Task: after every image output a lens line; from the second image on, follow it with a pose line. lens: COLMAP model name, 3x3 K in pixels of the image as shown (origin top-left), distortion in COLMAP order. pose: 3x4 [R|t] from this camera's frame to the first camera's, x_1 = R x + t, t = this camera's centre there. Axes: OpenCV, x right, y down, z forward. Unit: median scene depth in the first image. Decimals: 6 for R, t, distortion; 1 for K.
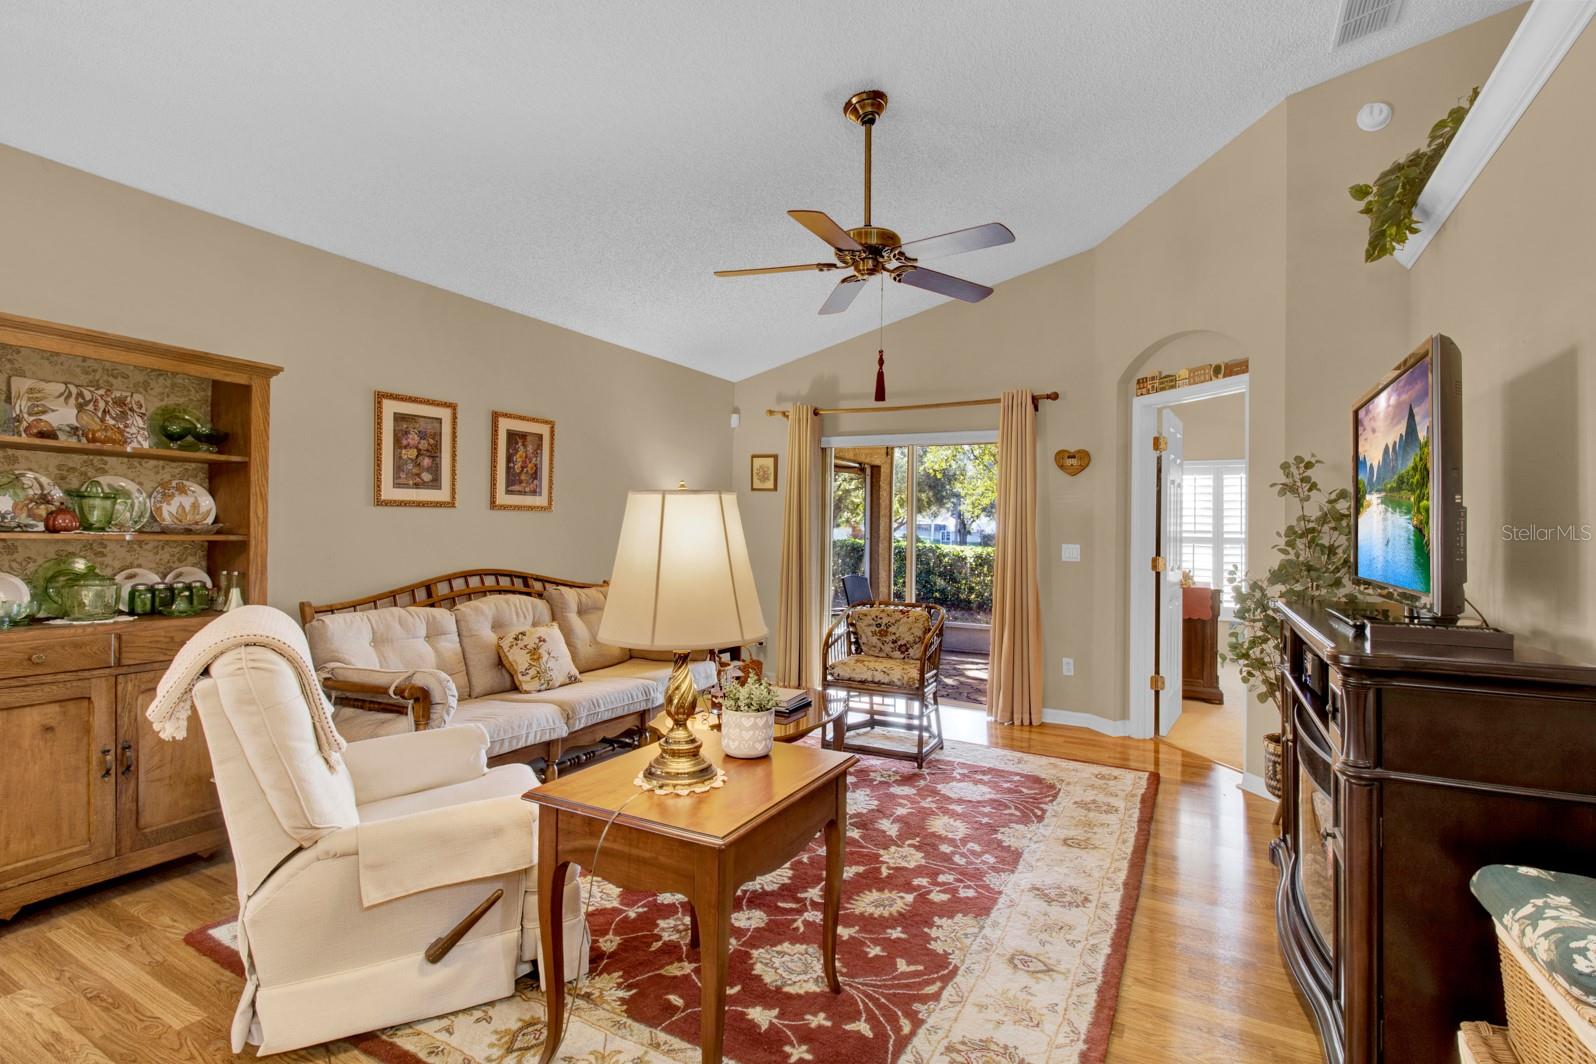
lens RADIAL K [[764.0, 0, 789.4], [0, 764.0, 523.2], [0, 0, 1]] dist [-0.004863, -0.005006]
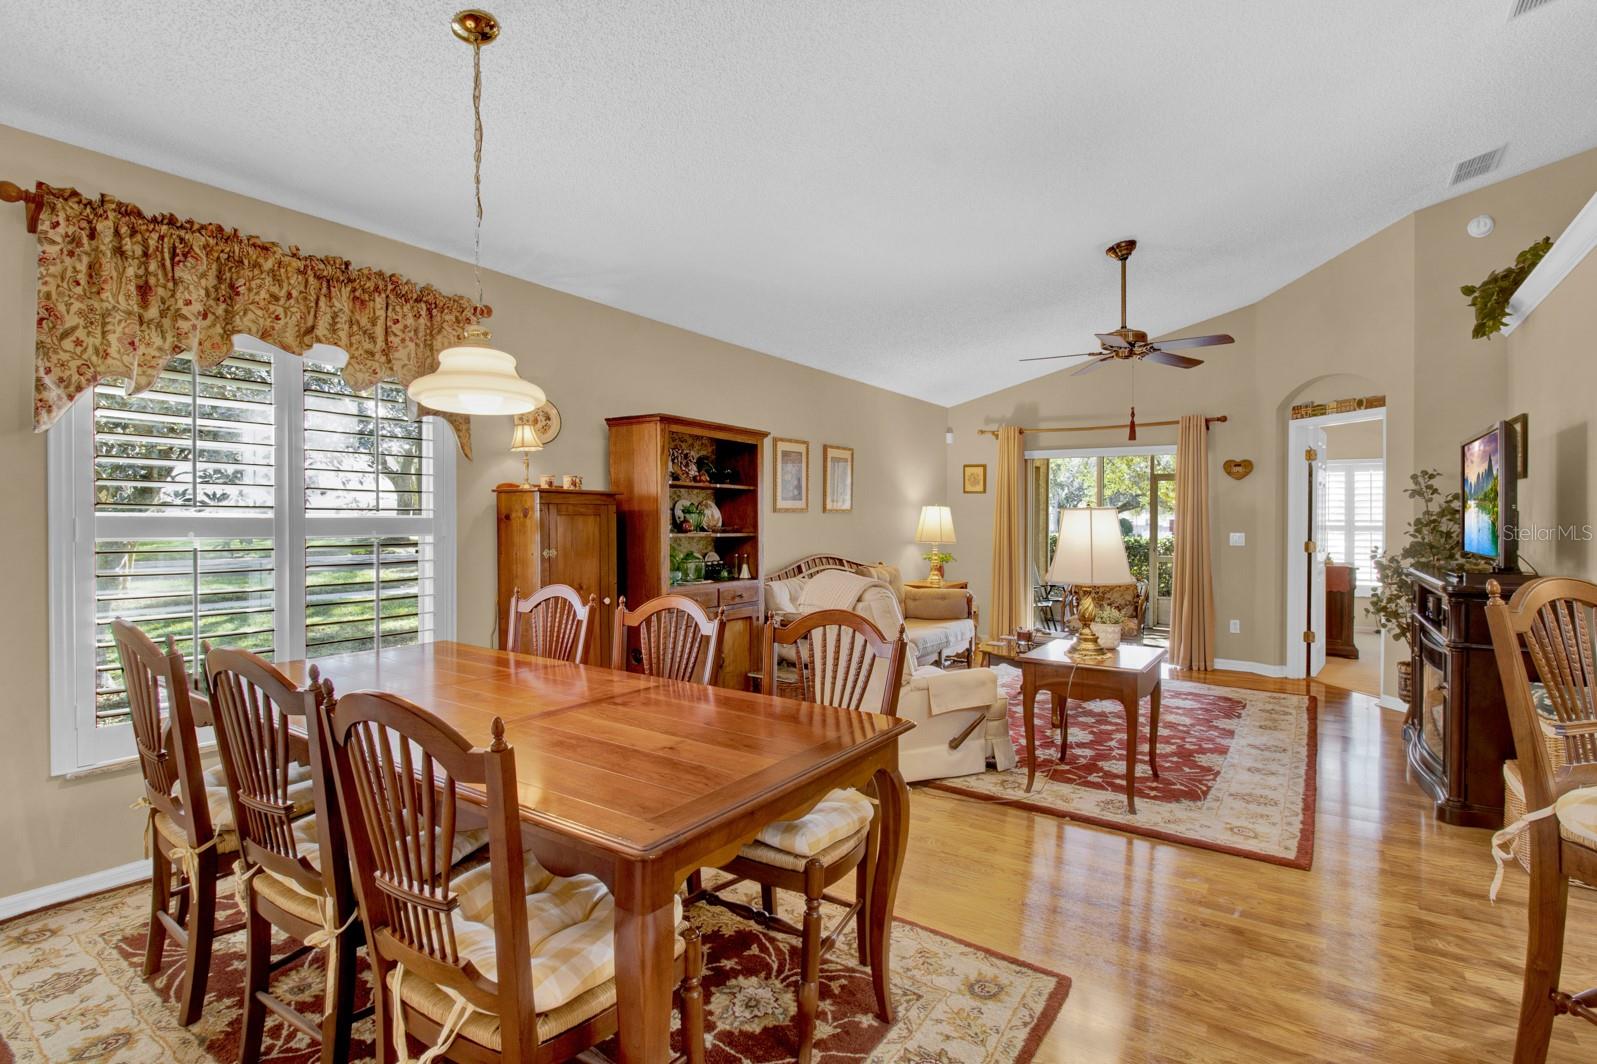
lens RADIAL K [[764.5, 0, 796.9], [0, 764.5, 527.8], [0, 0, 1]] dist [-0.004863, -0.005006]
pose [[0.994893, -0.012198, -0.100197, -0.397792], [0.013946, 0.999762, 0.016762, -0.020201], [0.099968, -0.018074, 0.994826, -0.594683]]
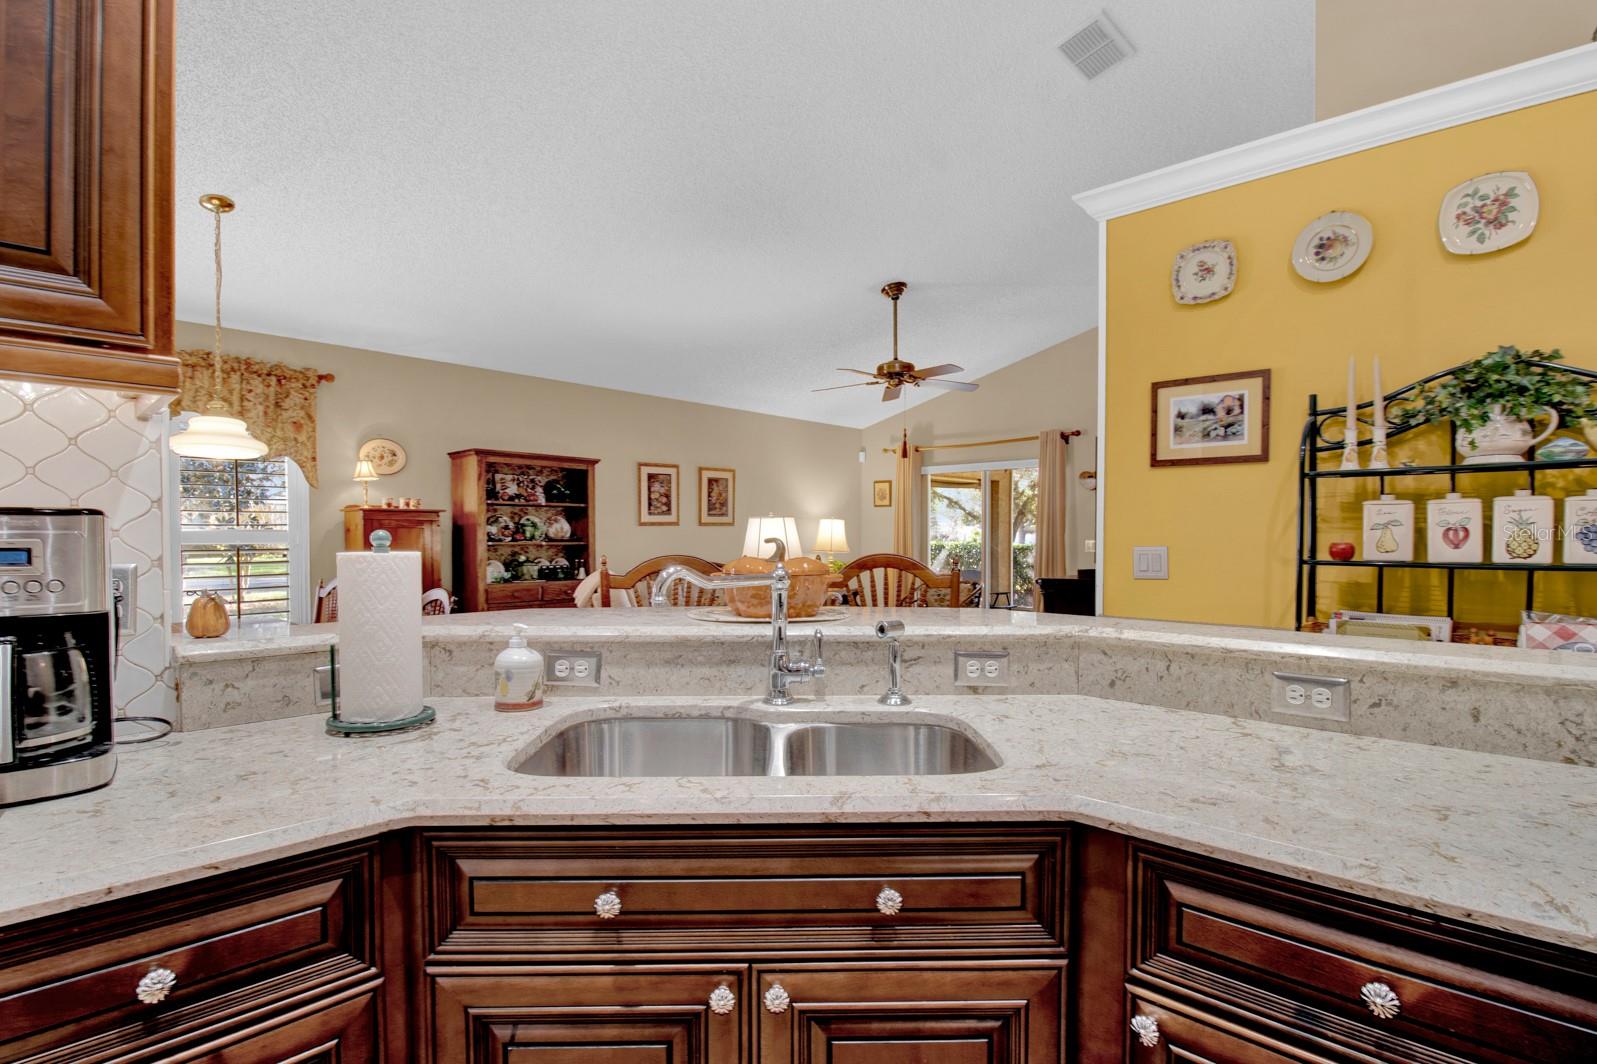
lens RADIAL K [[764.5, 0, 795.7], [0, 764.5, 546.5], [0, 0, 1]] dist [-0.004863, -0.005006]
pose [[0.968656, -0.021389, -0.247484, 0.303100], [0.025875, 0.999554, 0.014887, 0.009780], [0.247056, -0.020824, 0.968778, -0.762090]]
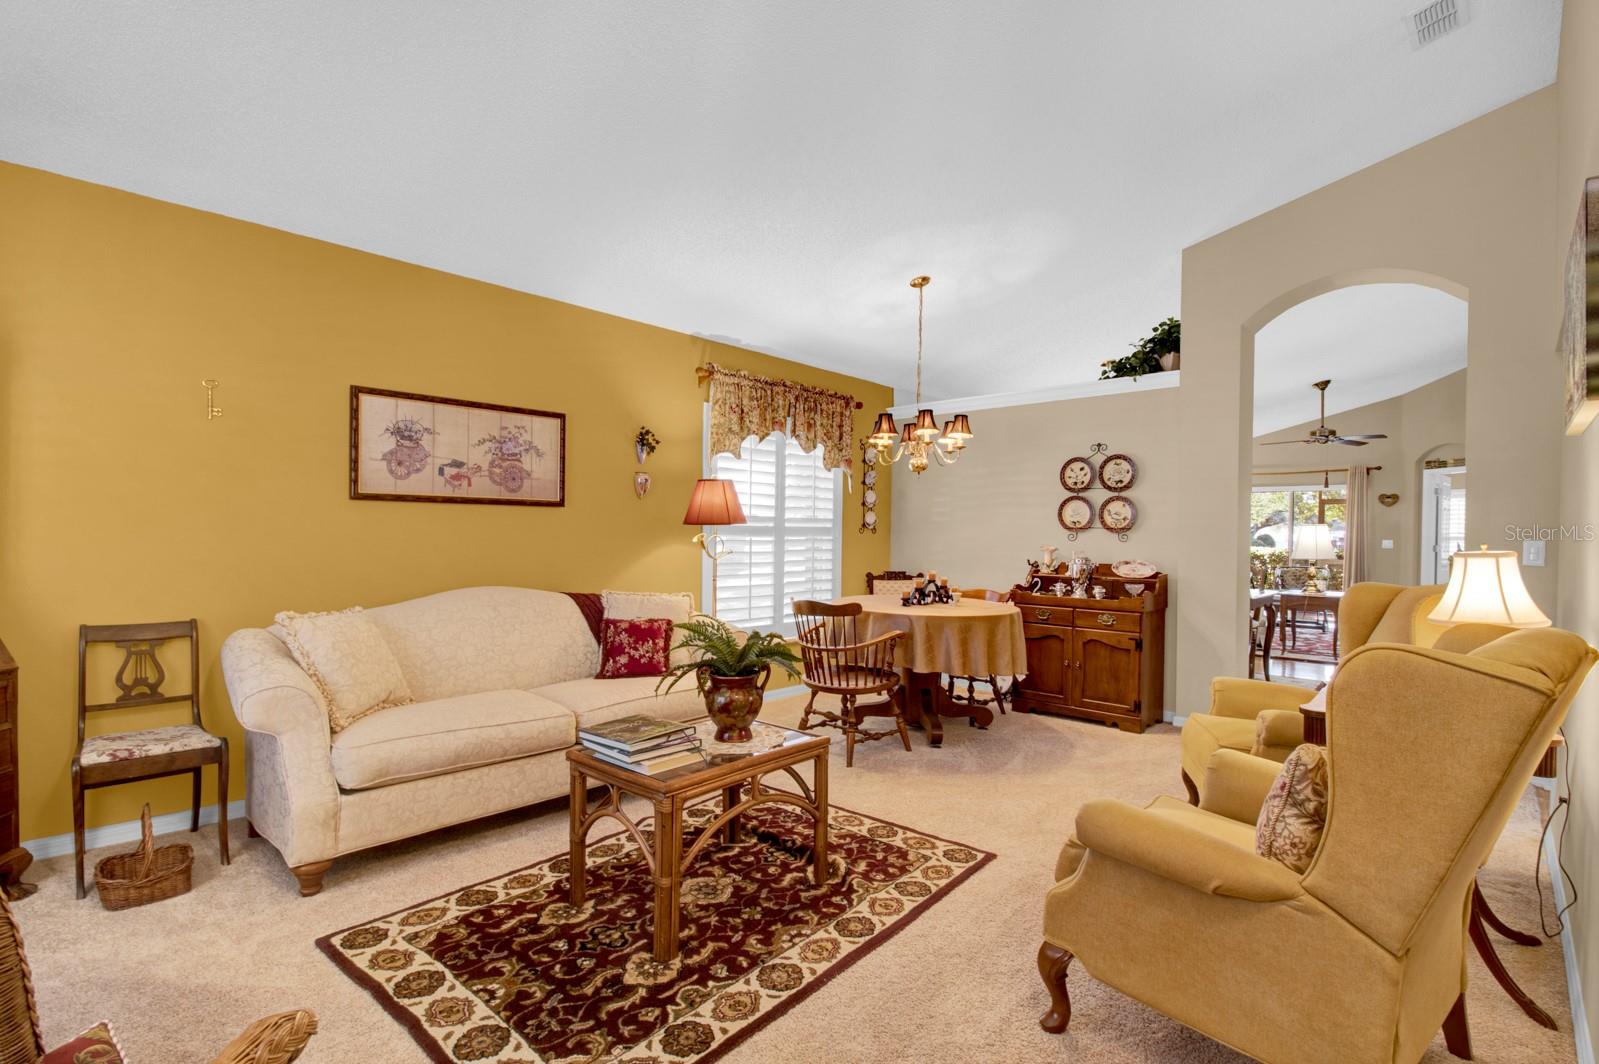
lens RADIAL K [[765.4, 0, 806.9], [0, 765.4, 542.3], [0, 0, 1]] dist [-0.004863, -0.005006]
pose [[0.973847, -0.001808, -0.227196, -1.102659], [0.007704, 0.999656, 0.025070, -0.045880], [0.227072, -0.026165, 0.973526, -2.170628]]
